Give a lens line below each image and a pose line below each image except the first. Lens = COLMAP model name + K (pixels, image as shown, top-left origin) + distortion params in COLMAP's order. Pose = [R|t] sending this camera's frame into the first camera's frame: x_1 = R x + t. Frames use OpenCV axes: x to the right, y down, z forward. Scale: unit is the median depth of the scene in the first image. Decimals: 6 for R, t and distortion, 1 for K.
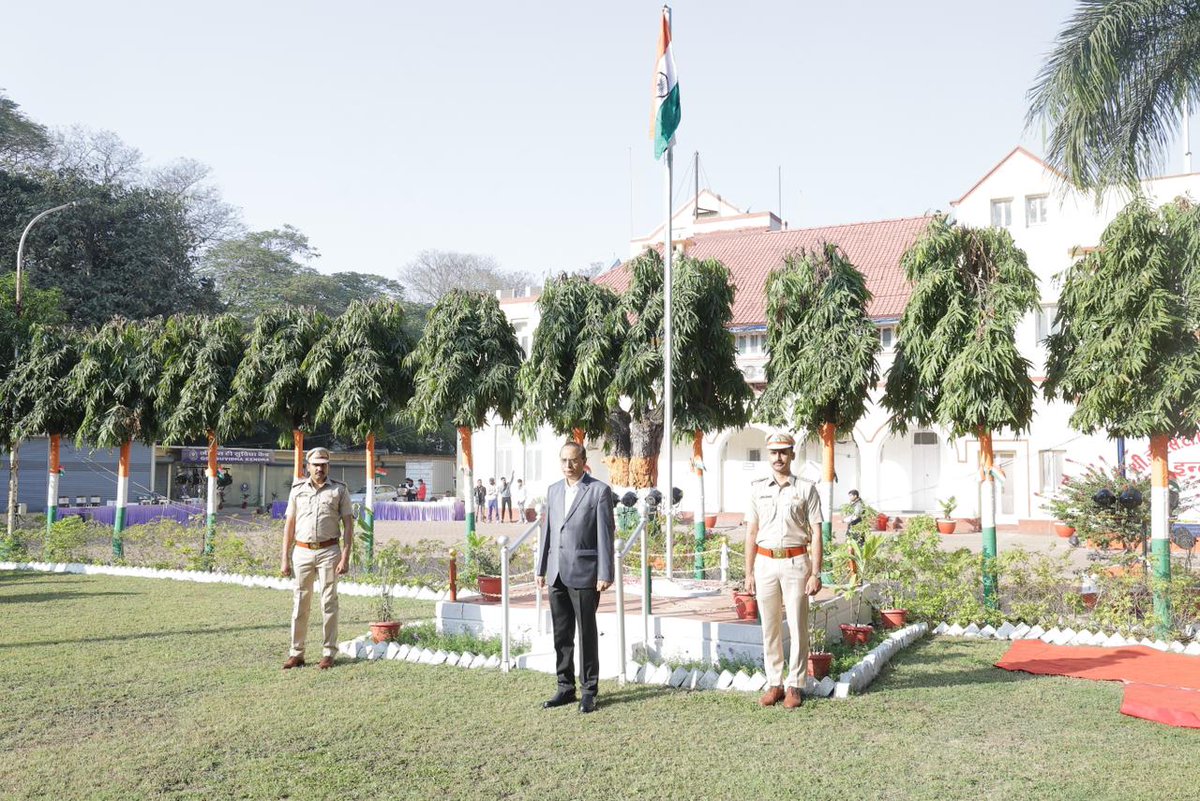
lens RADIAL K [[977.2, 0, 660.7], [0, 977.2, 398.7], [0, 0, 1]] dist [0.008855, 0.010084]
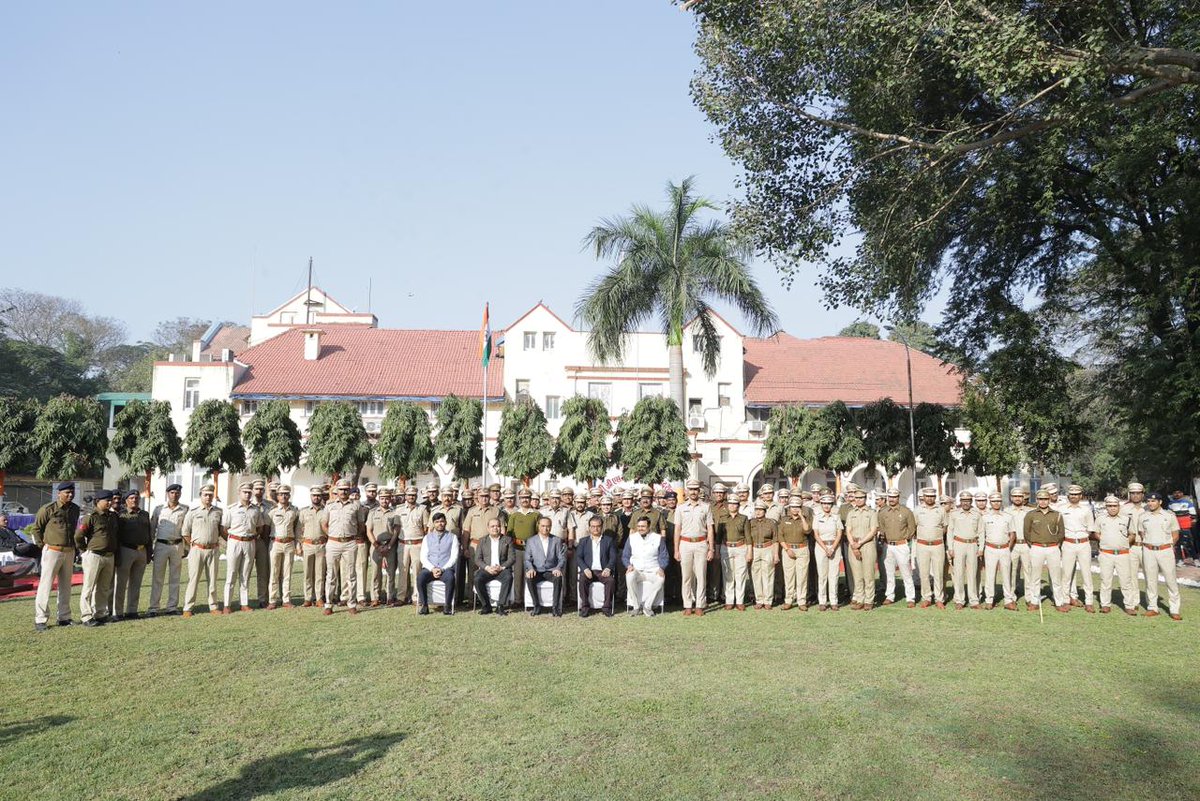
lens RADIAL K [[838.2, 0, 600.0], [0, 838.2, 400.5], [0, 0, 1]] dist [-0.001576, -0.000324]
pose [[0.864906, 0.057424, 0.498638, -0.707171], [-0.042080, 0.998232, -0.041968, -0.078931], [-0.500167, 0.015316, 0.865794, -0.847918]]
